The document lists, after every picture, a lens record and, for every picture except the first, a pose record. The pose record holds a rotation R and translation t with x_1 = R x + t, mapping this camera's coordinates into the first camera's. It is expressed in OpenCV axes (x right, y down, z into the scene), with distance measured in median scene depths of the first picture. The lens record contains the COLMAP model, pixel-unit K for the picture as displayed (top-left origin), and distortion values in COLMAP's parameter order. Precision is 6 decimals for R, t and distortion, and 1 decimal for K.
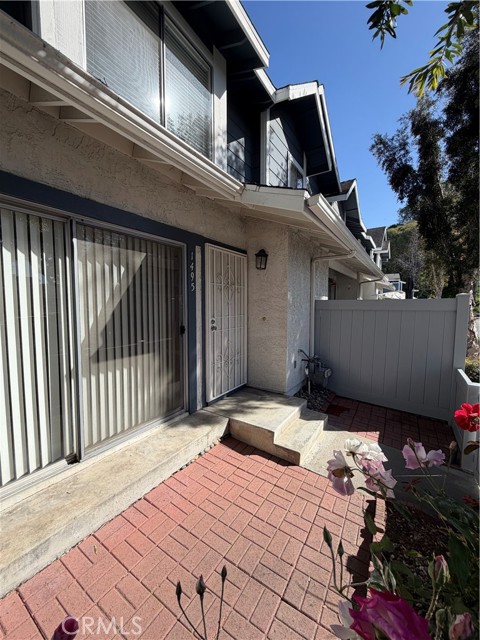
lens RADIAL K [[255.2, 0, 240.0], [0, 255.2, 320.0], [0, 0, 1]] dist [0.001091, -0.000417]
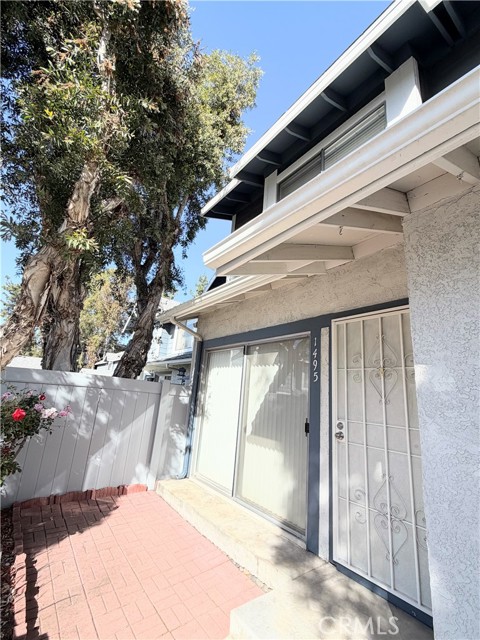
lens RADIAL K [[286.5, 0, 240.0], [0, 286.5, 320.0], [0, 0, 1]] dist [-0.001575, -0.000240]
pose [[-0.336294, -0.267564, -0.902948, 0.788308], [-0.134122, 0.962625, -0.235296, -0.051091], [0.932158, 0.041977, -0.359611, 1.064794]]
